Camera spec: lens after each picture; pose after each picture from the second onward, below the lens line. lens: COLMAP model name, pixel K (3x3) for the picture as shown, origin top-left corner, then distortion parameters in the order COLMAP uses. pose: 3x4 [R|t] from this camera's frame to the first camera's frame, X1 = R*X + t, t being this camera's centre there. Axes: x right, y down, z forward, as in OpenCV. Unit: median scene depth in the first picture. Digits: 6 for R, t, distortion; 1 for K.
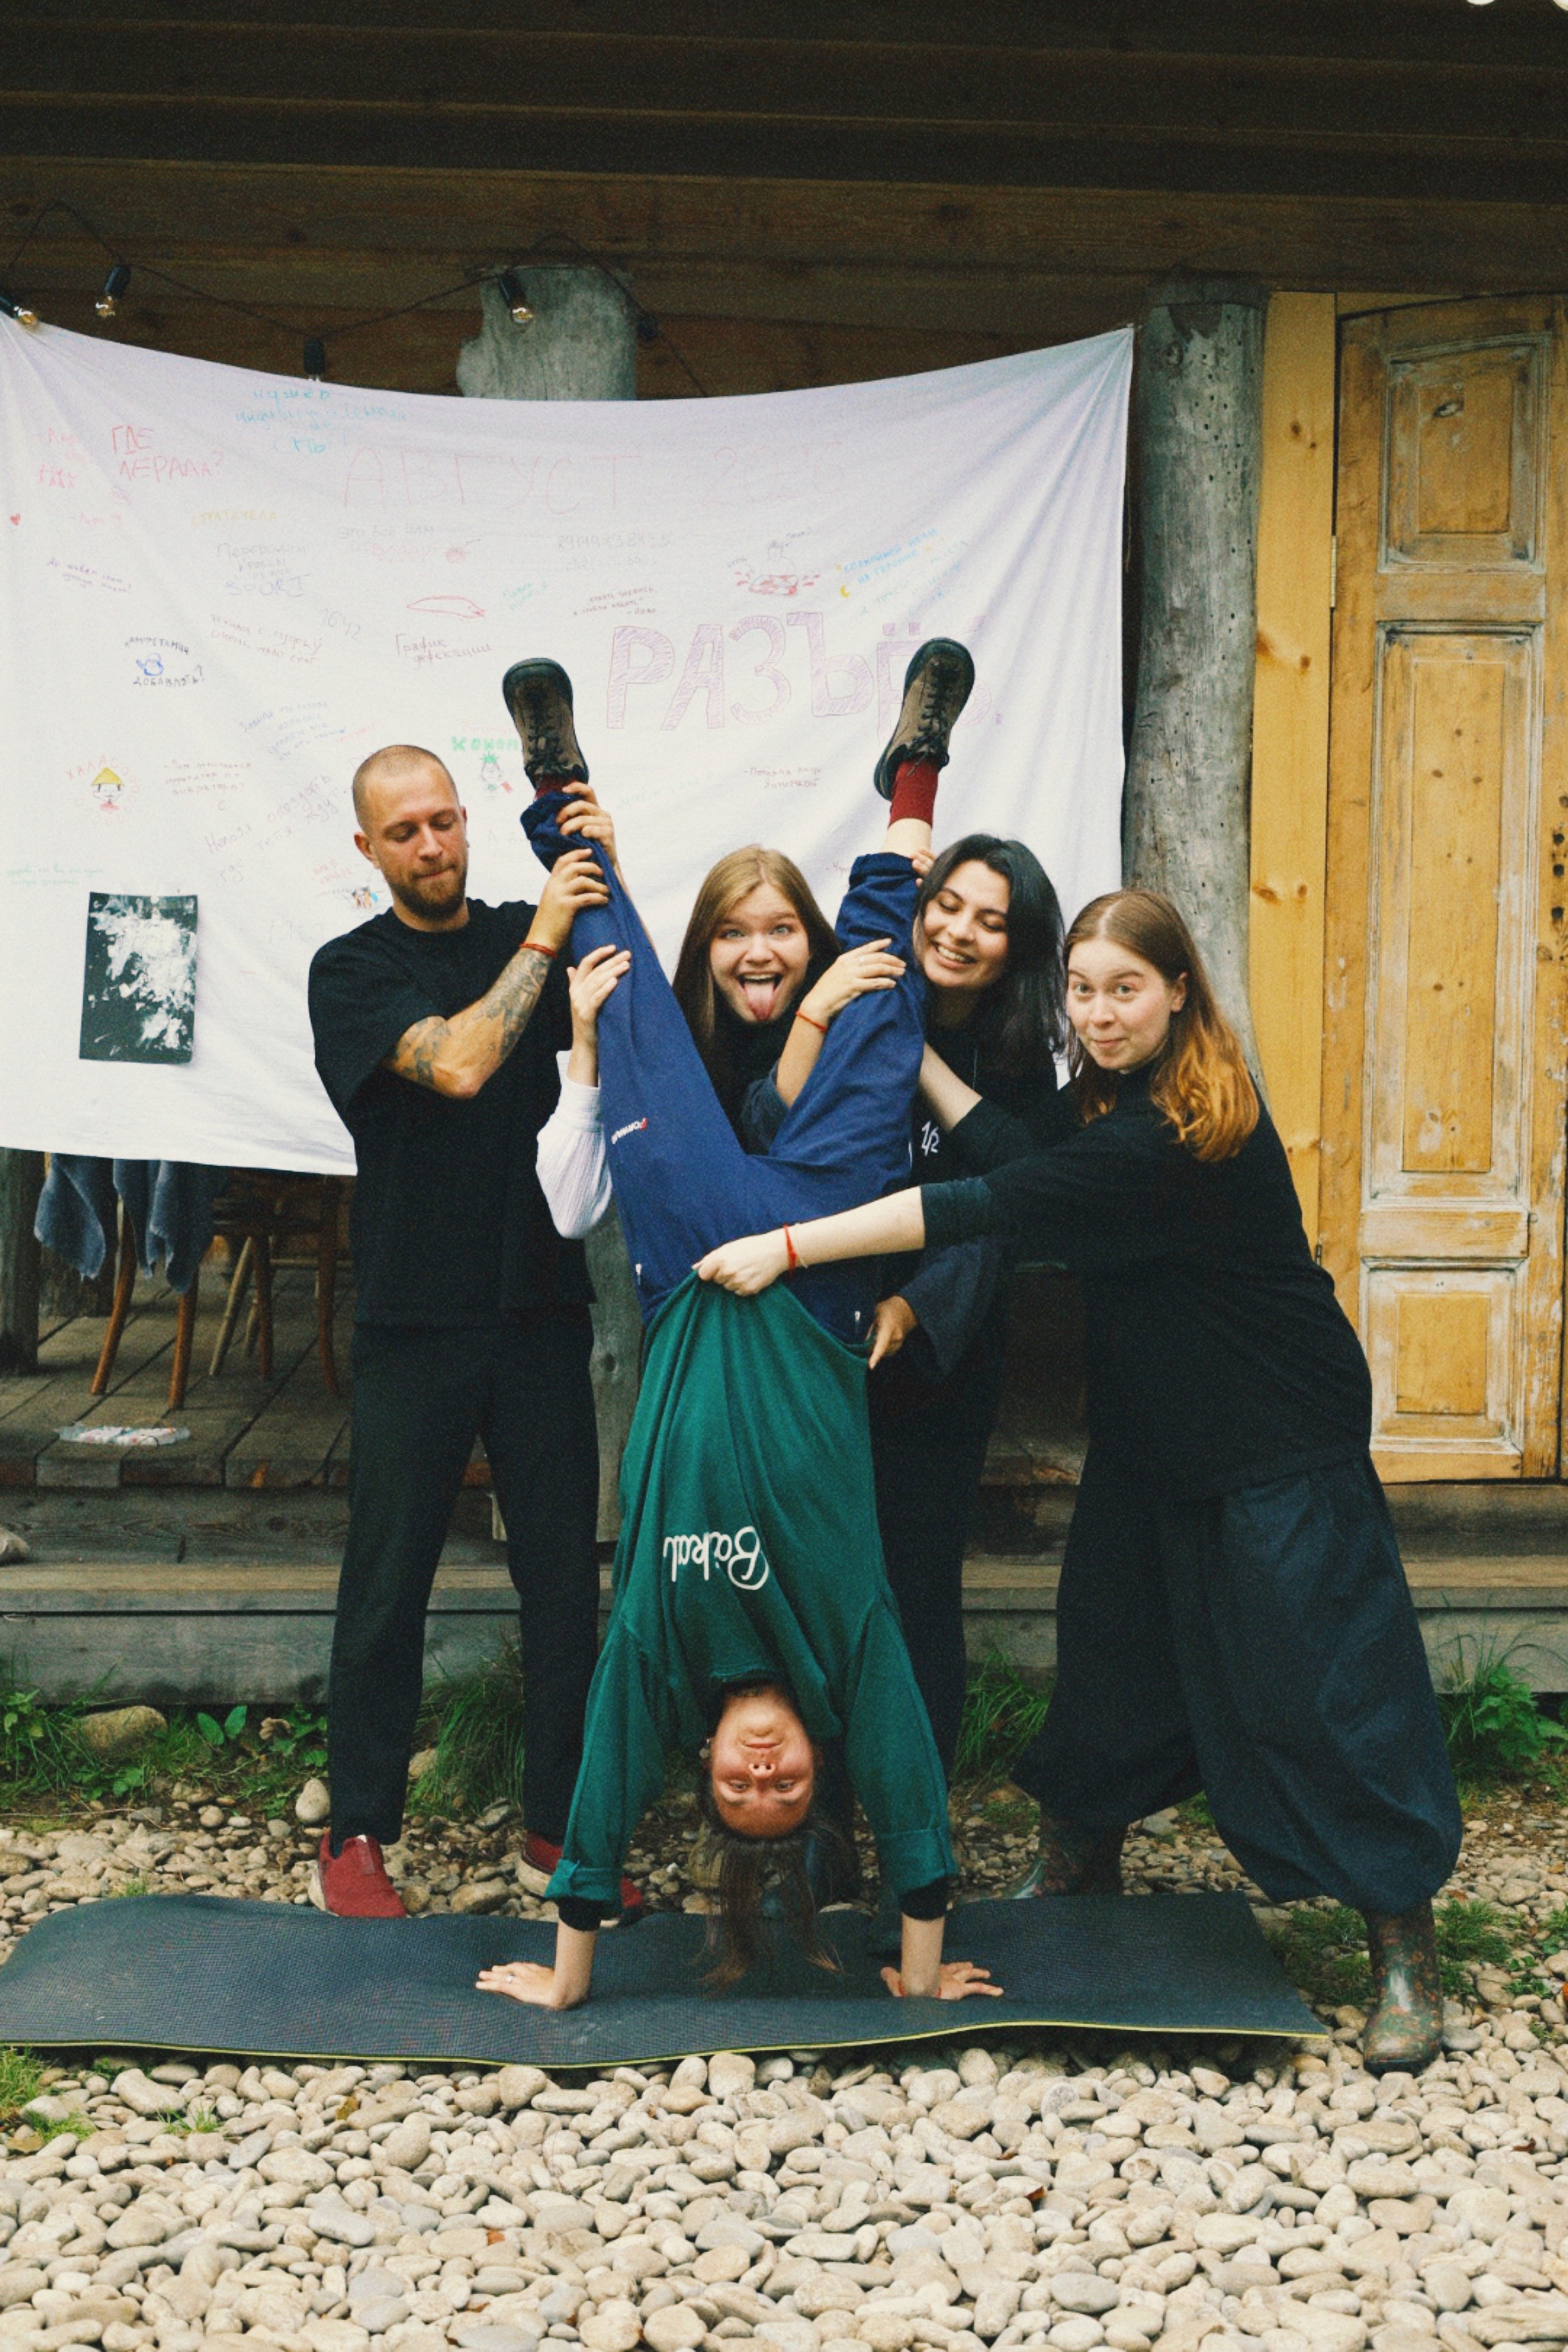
lens RADIAL K [[3284.5, 0, 793.2], [0, 3284.5, 1175.5], [0, 0, 1]] dist [0.022513, -0.050130]
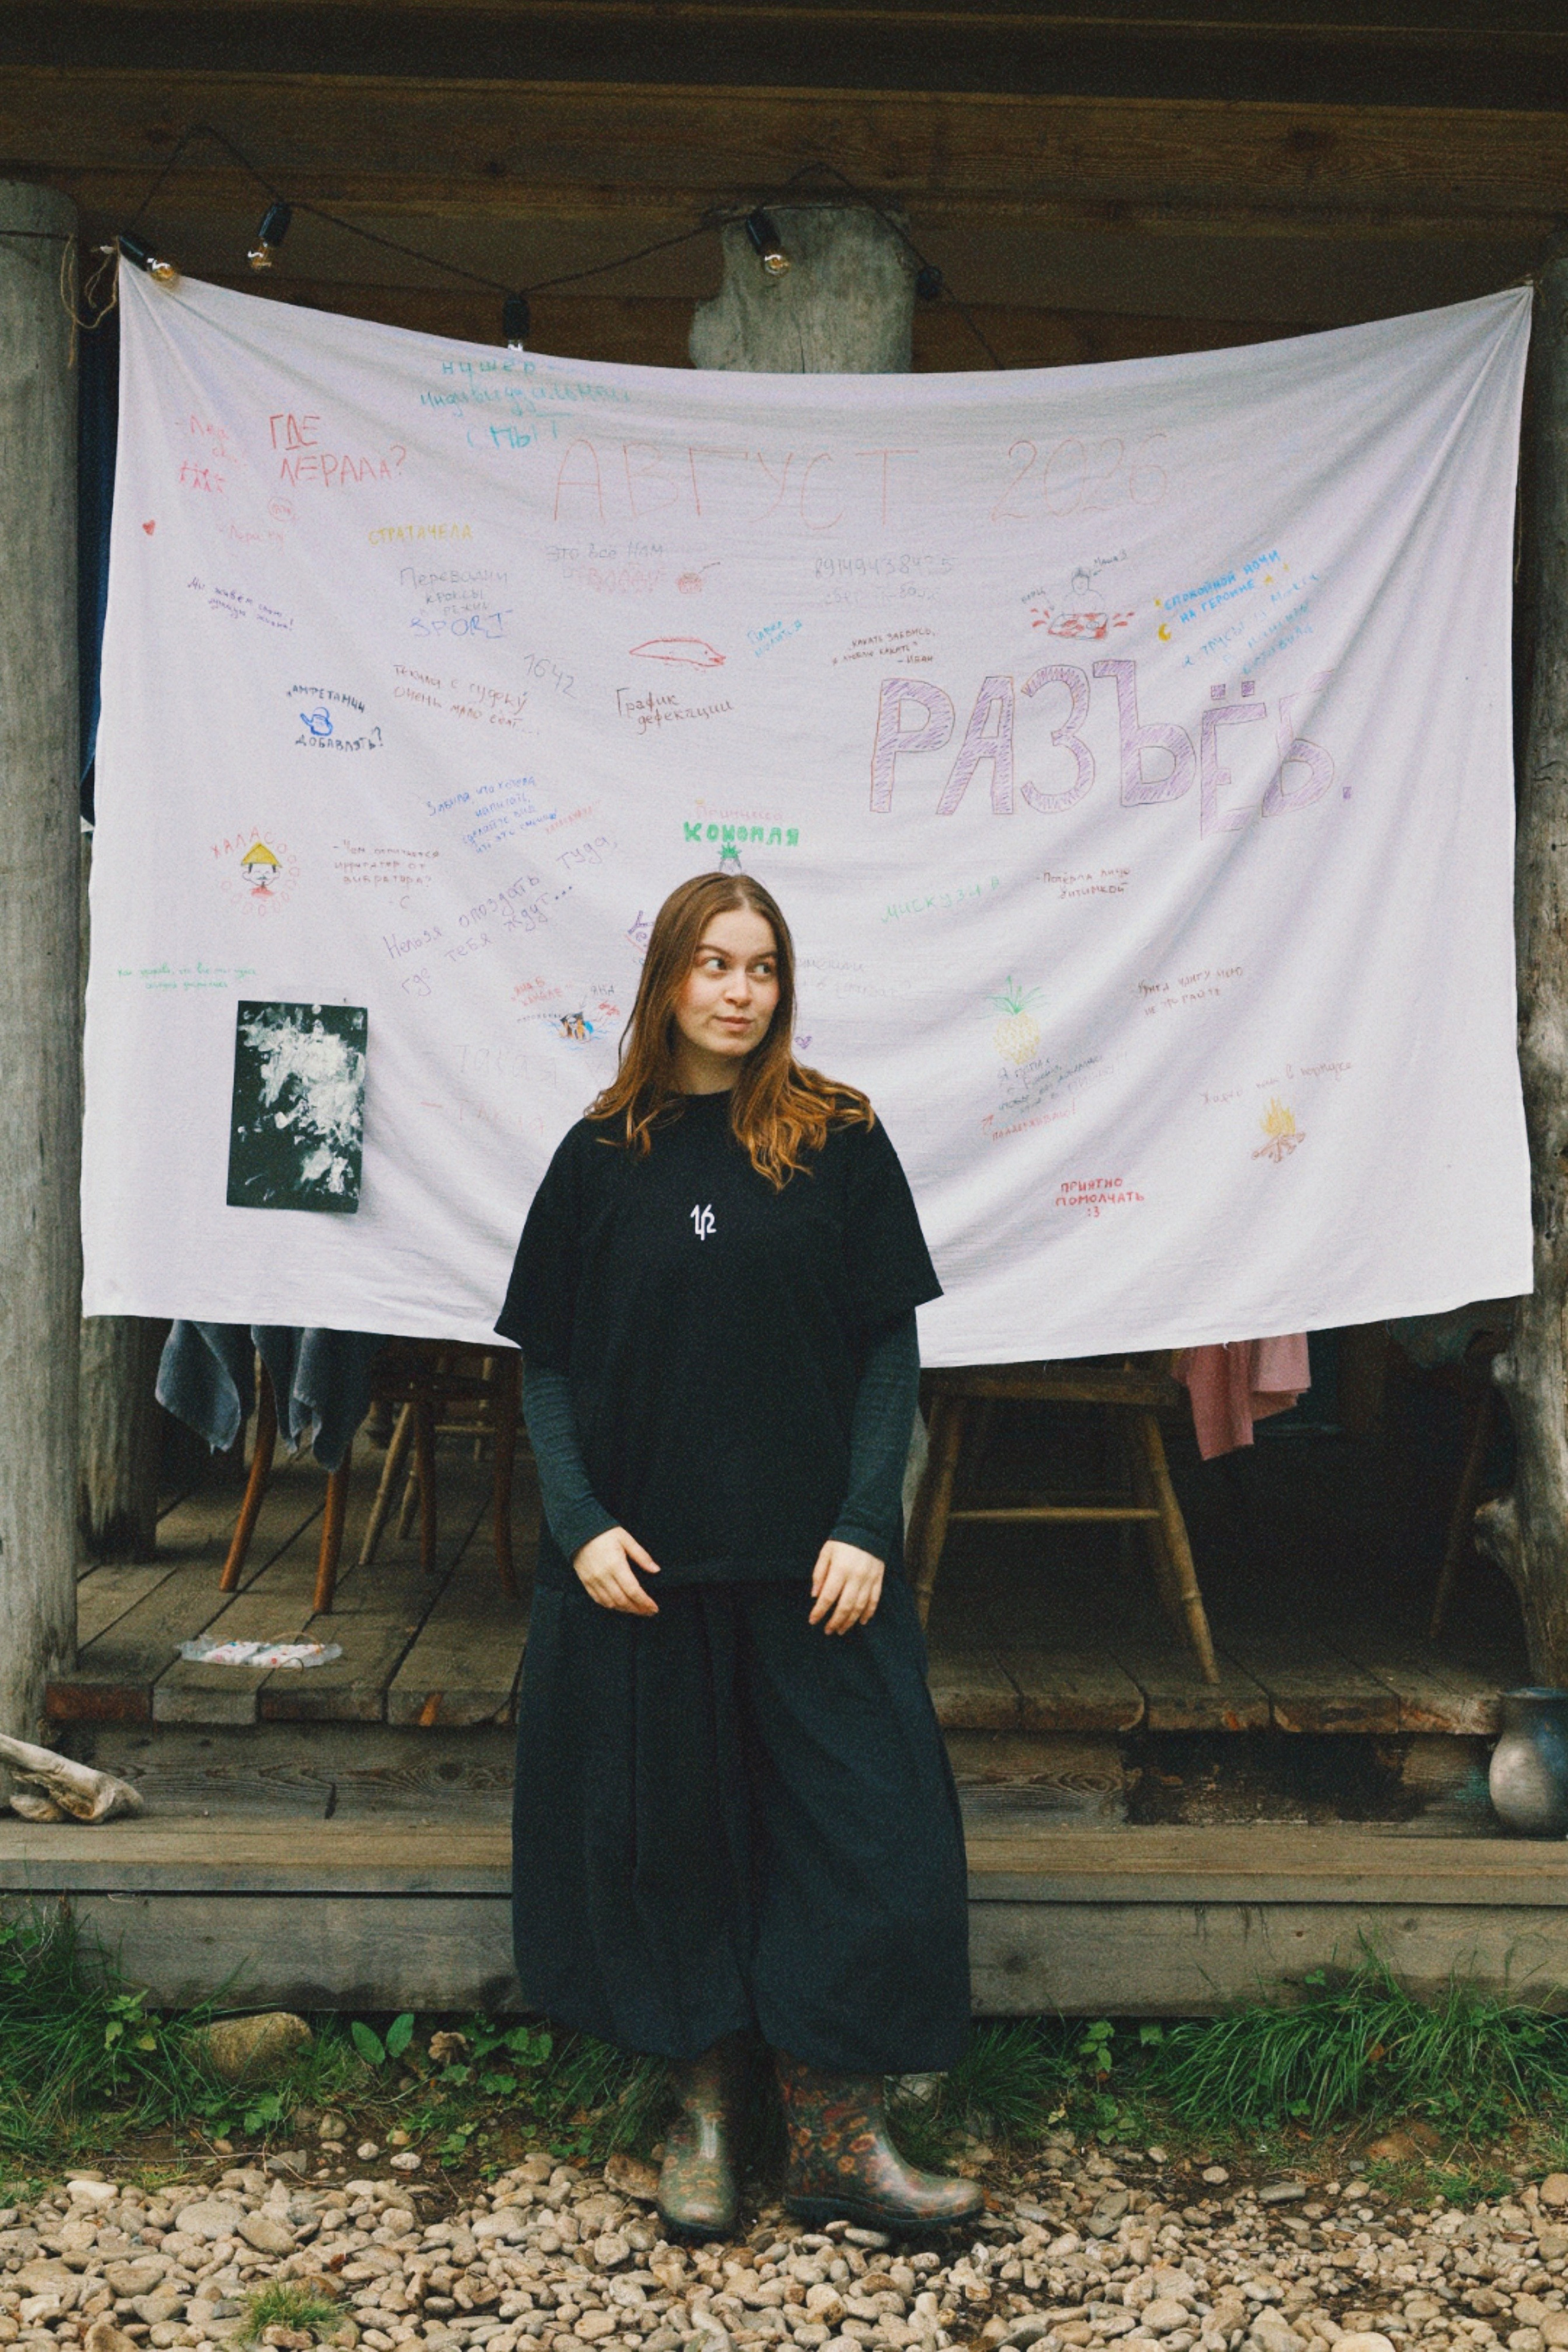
lens RADIAL K [[3281.3, 0, 784.3], [0, 3281.3, 1173.3], [0, 0, 1]] dist [0.036542, -0.183096]
pose [[0.999277, 0.006281, -0.037495, -0.047228], [-0.007710, 0.999244, -0.038092, -0.009296], [0.037228, 0.038353, 0.998571, 0.201467]]
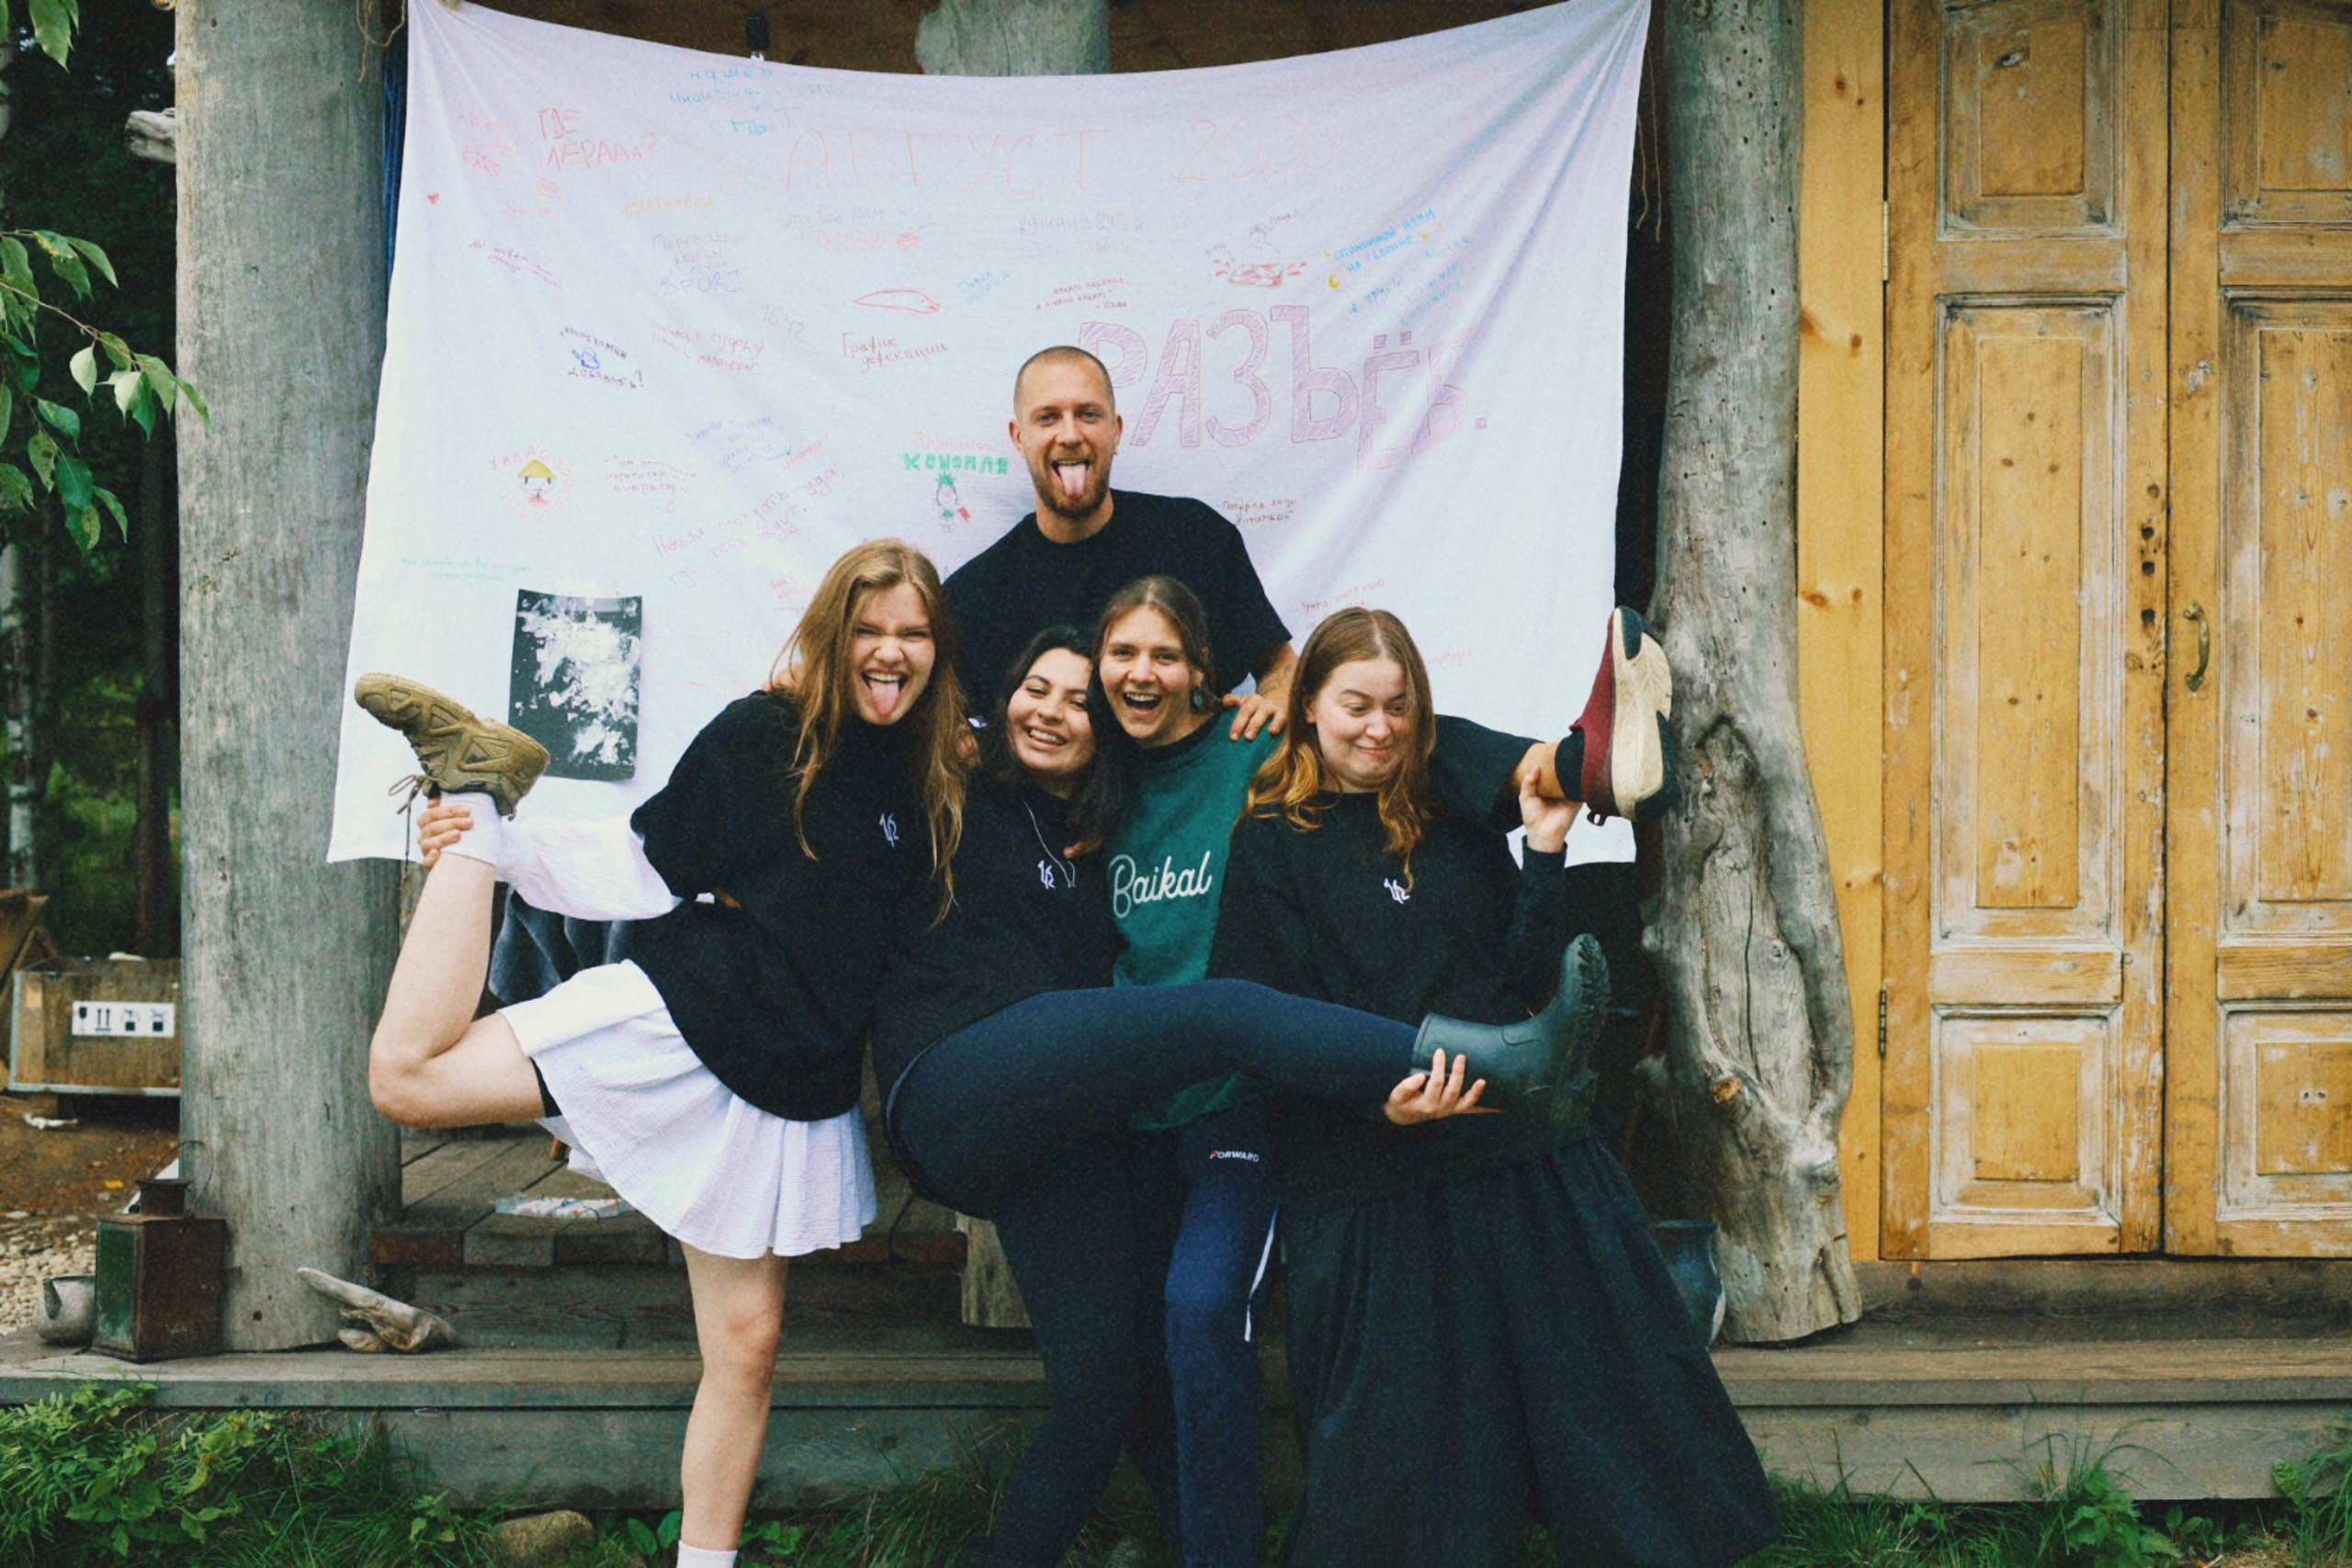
lens RADIAL K [[3283.9, 0, 1178.6], [0, 3283.9, 785.6], [0, 0, 1]] dist [0.034463, -0.149882]
pose [[0.997514, -0.010971, -0.069602, 0.032615], [0.008071, 0.999093, -0.041809, 0.001283], [0.069998, 0.041144, 0.996698, 0.096781]]
